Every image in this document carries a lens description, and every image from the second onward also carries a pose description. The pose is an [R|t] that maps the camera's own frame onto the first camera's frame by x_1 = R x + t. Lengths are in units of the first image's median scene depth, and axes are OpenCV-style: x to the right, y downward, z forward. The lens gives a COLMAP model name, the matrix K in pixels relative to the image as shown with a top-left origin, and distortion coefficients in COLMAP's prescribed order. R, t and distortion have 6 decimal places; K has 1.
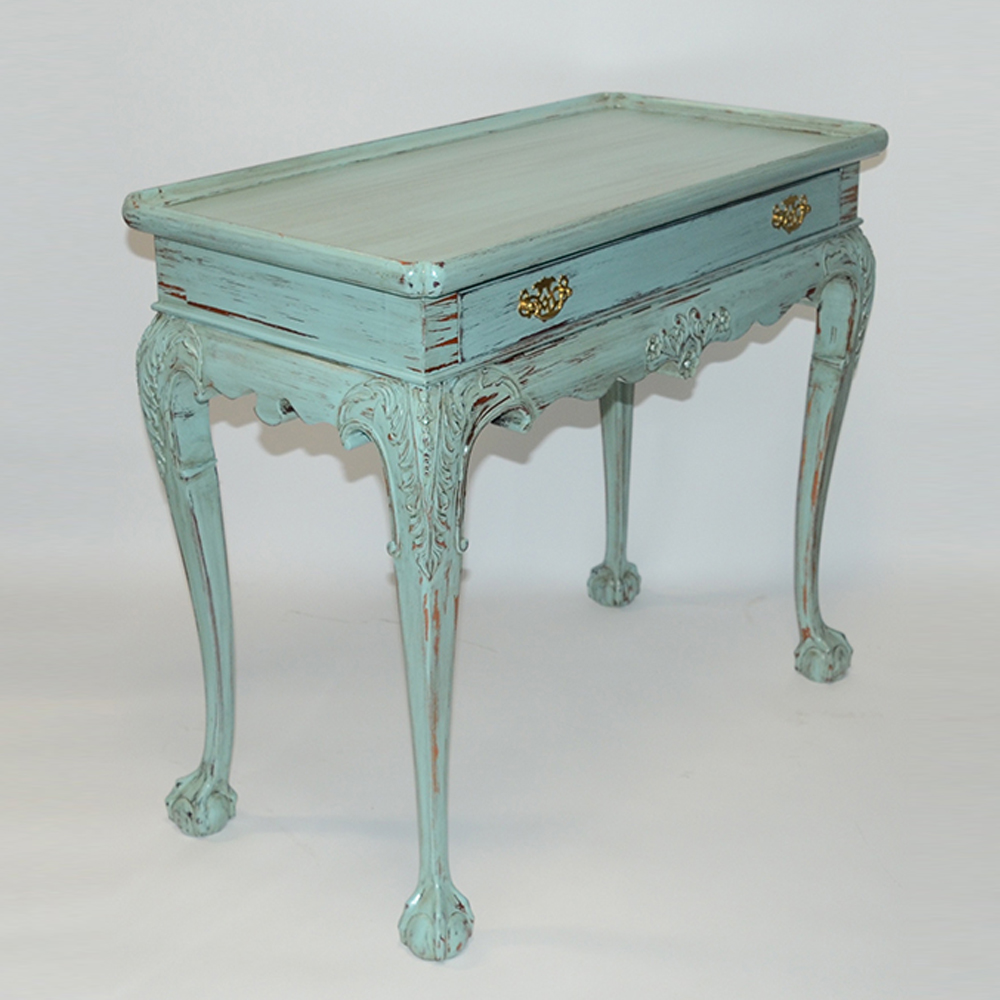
lens RADIAL K [[1619.4, 0, 514.5], [0, 1619.4, 457.3], [0, 0, 1]] dist [-0.025015, 0.000000]
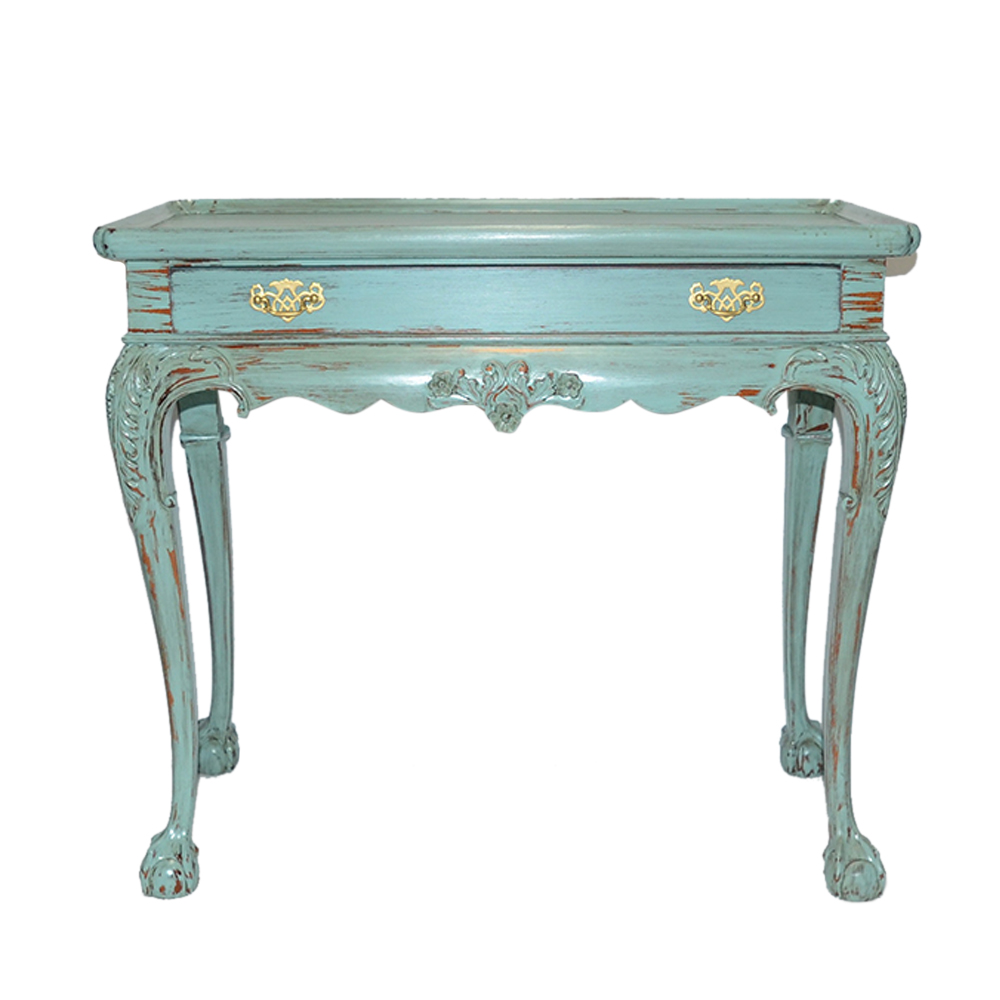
lens RADIAL K [[1619.4, 0, 498.2], [0, 1619.4, 507.7], [0, 0, 1]] dist [-0.025015, 0.000000]
pose [[0.660481, 0.195456, -0.724956, 0.916526], [-0.282153, 0.959368, 0.001597, -0.007391], [0.695812, 0.203494, 0.688793, 0.390706]]
